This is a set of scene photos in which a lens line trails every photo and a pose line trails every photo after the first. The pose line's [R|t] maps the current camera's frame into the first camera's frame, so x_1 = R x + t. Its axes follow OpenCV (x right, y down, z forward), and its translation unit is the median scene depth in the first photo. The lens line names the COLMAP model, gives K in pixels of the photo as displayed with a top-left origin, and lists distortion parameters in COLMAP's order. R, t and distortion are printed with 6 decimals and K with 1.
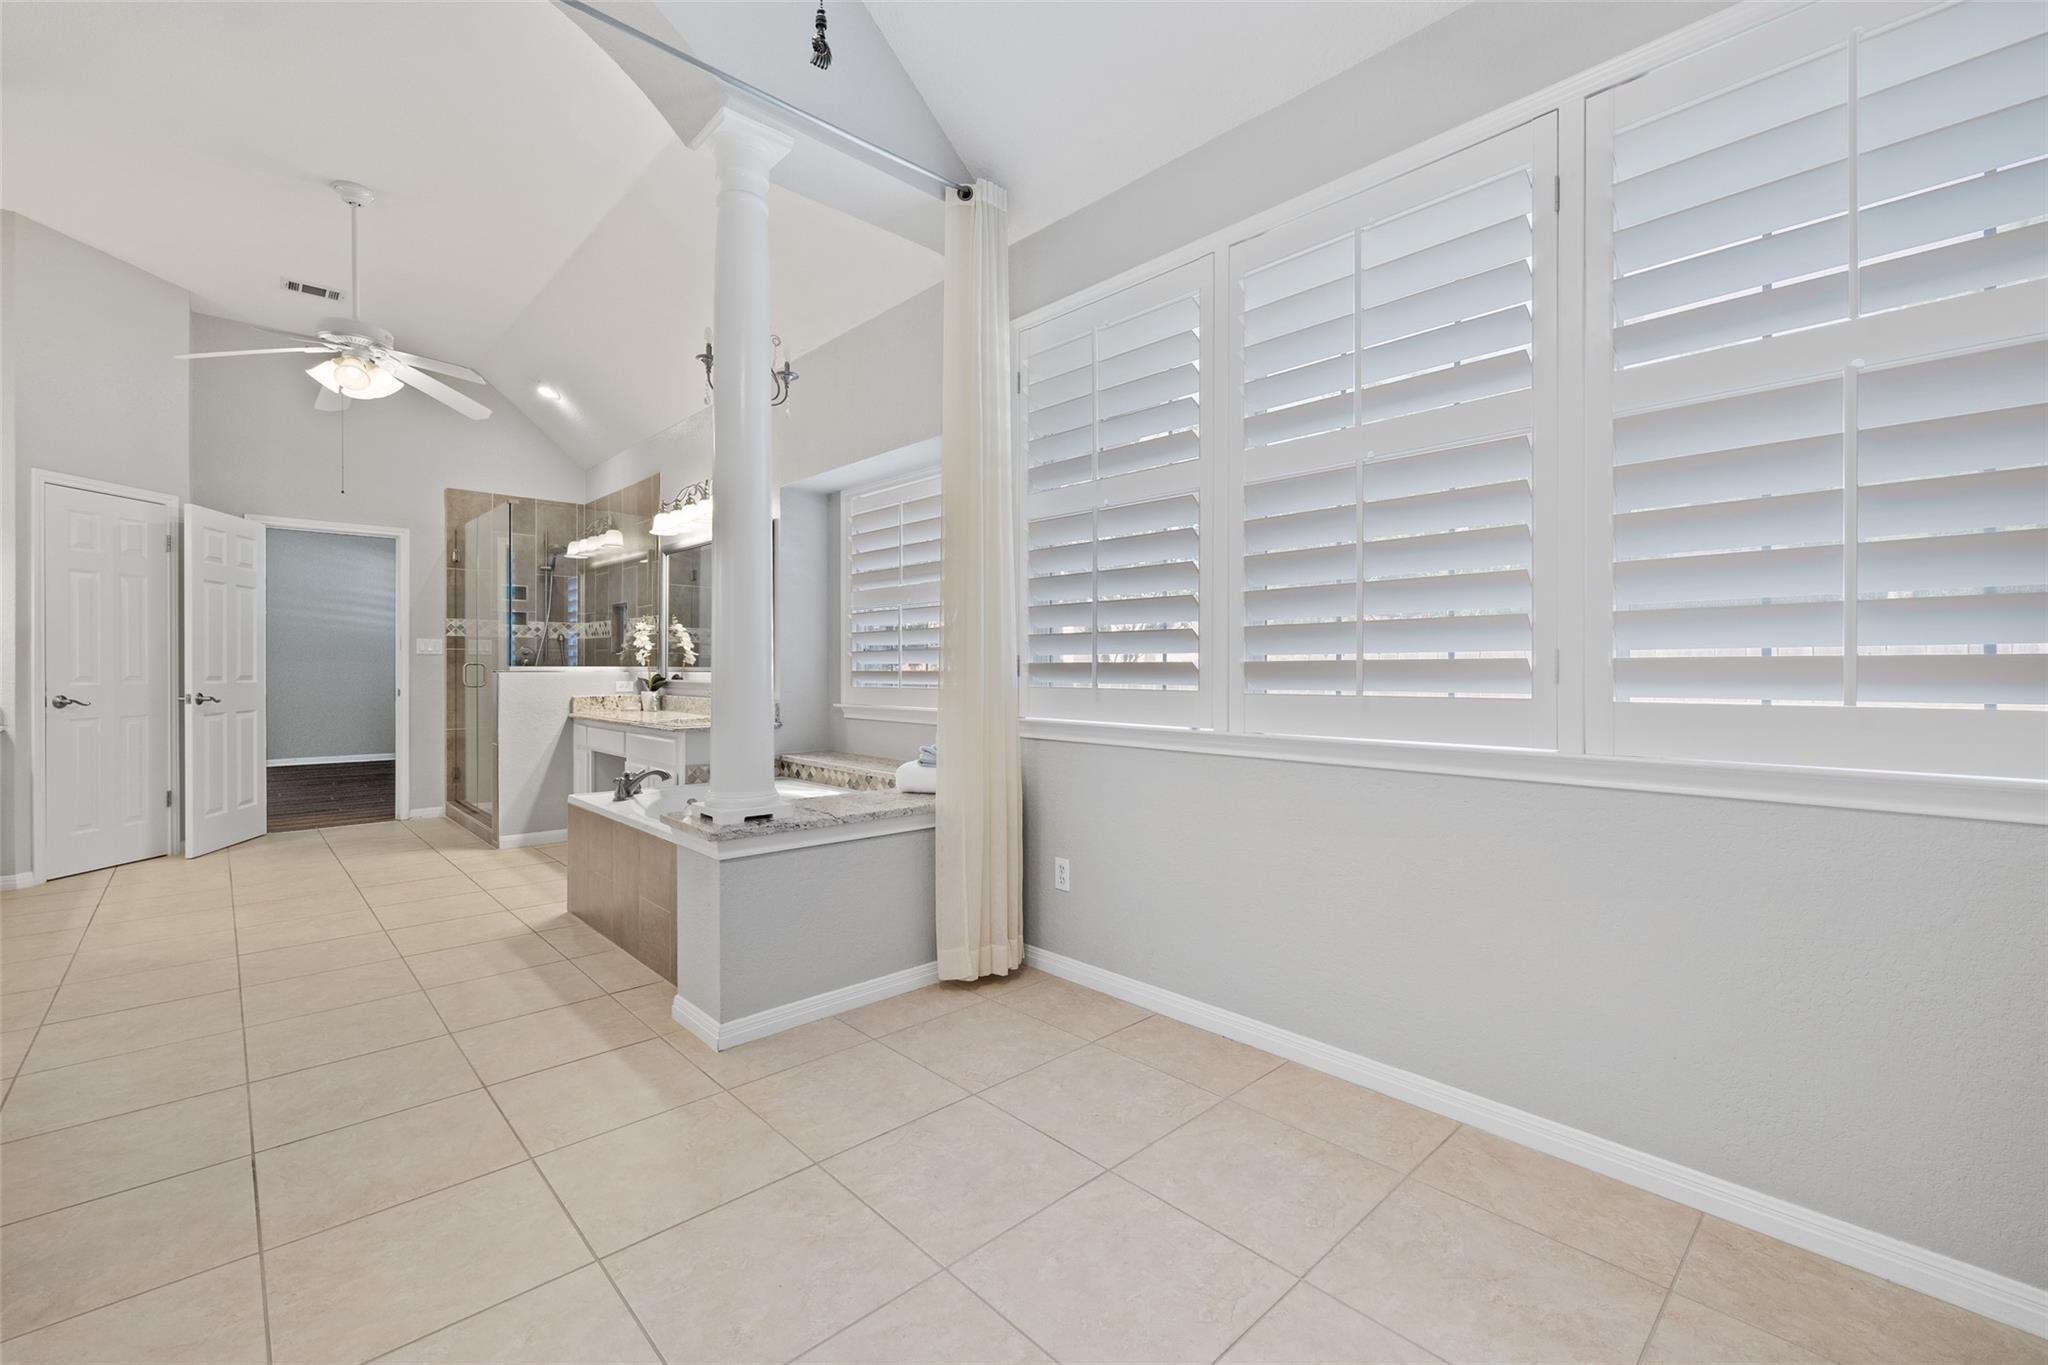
lens RADIAL K [[856.9, 0, 1016.1], [0, 856.9, 668.8], [0, 0, 1]] dist [-0.002451, -0.000134]
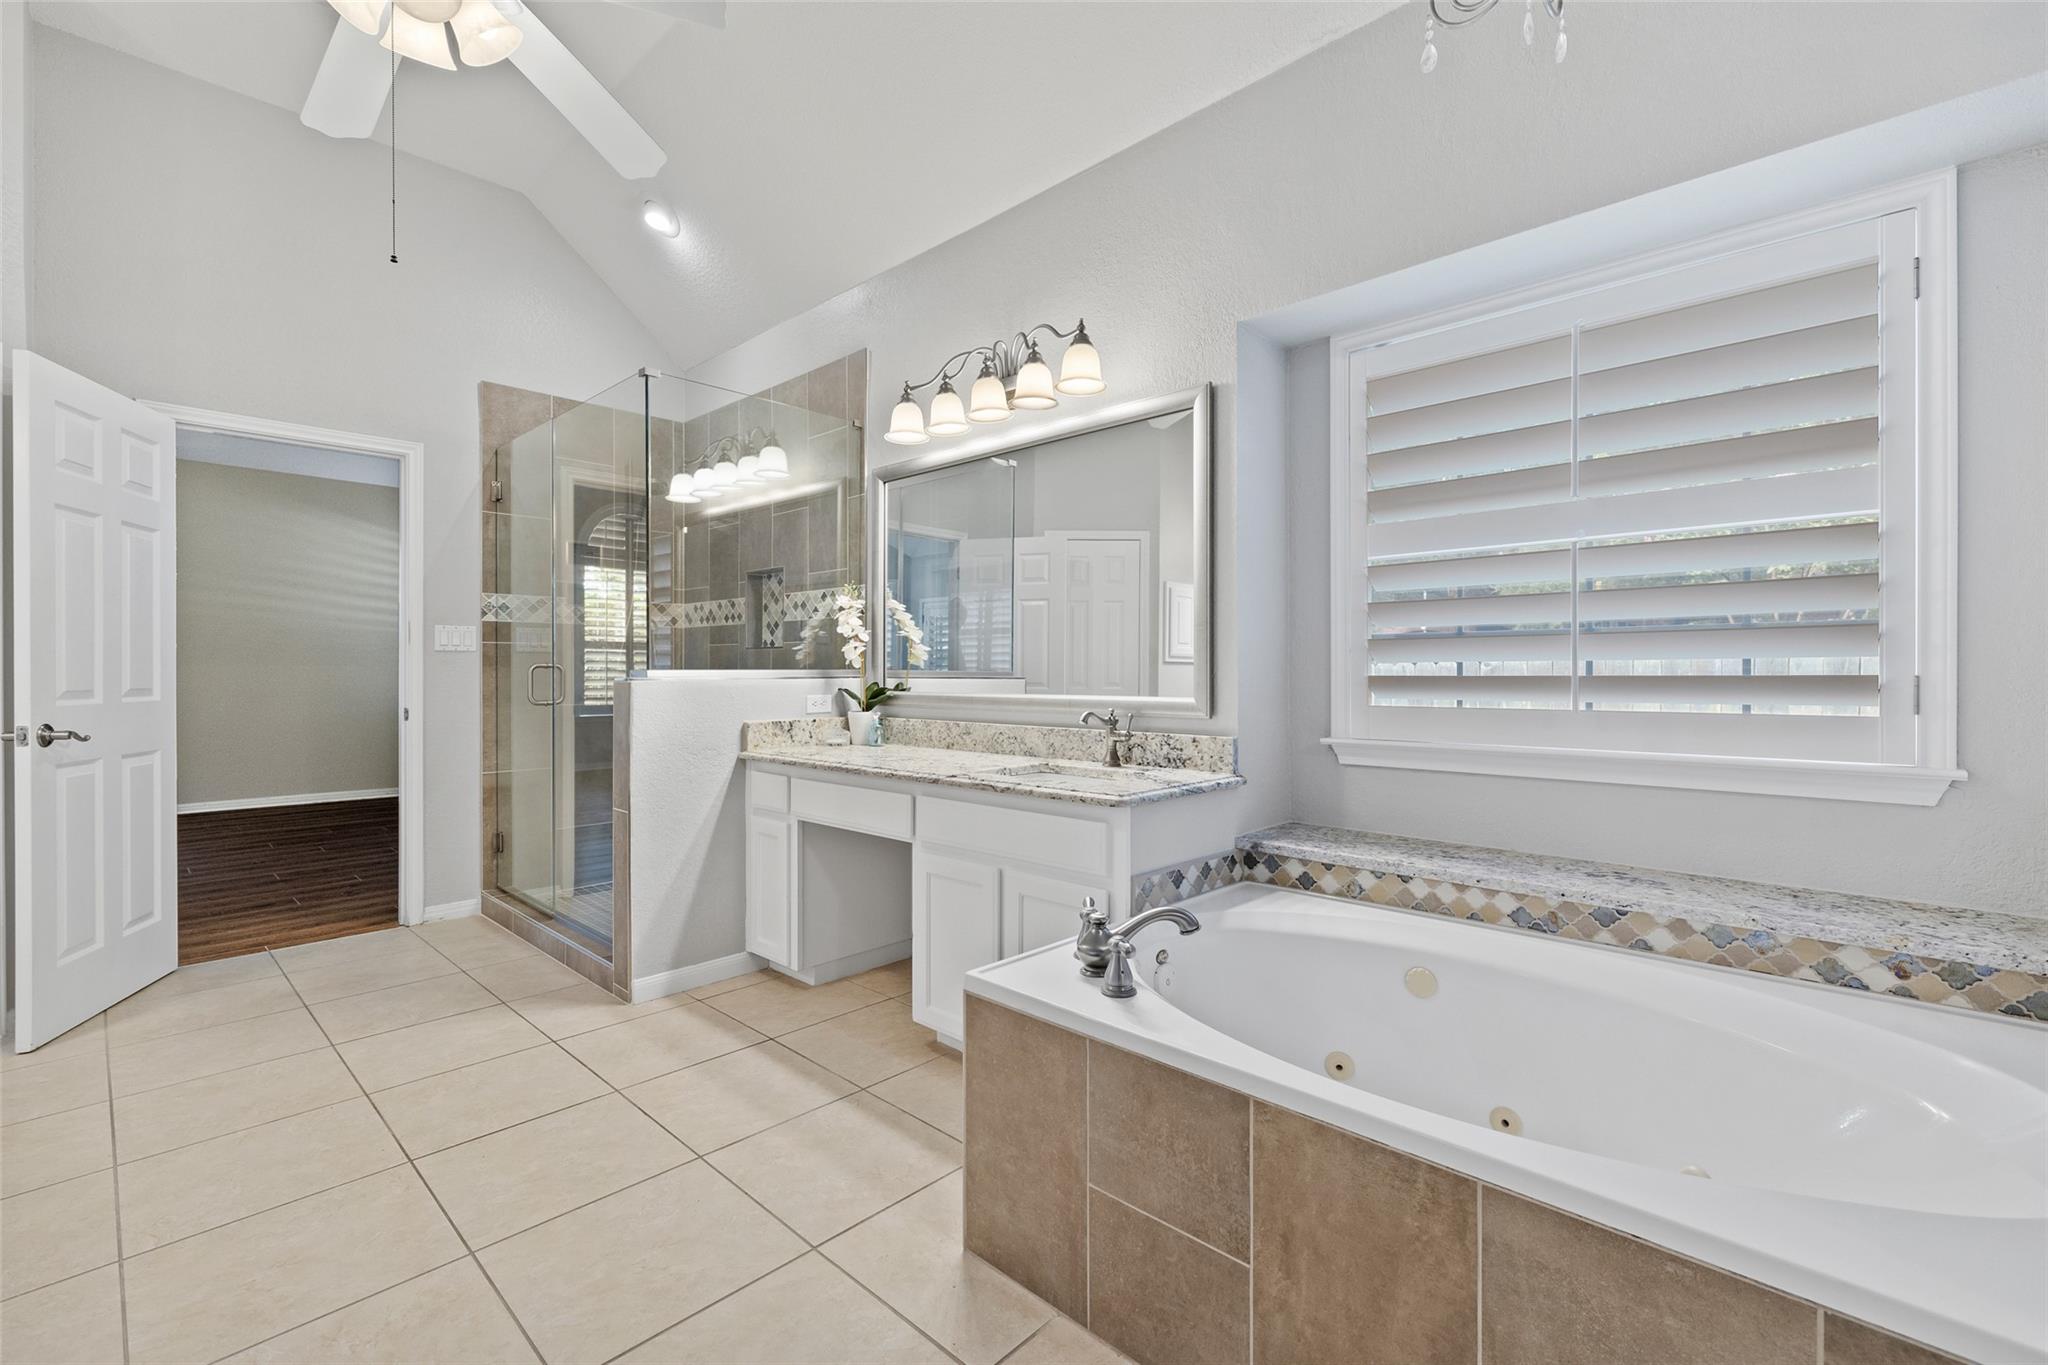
lens RADIAL K [[882.1, 0, 1014.4], [0, 882.1, 670.1], [0, 0, 1]] dist [0.003146, 0.000391]
pose [[0.998418, -0.003365, 0.056125, -0.369677], [0.003494, 0.999991, -0.002196, -0.000496], [-0.056117, 0.002389, 0.998421, 0.398453]]
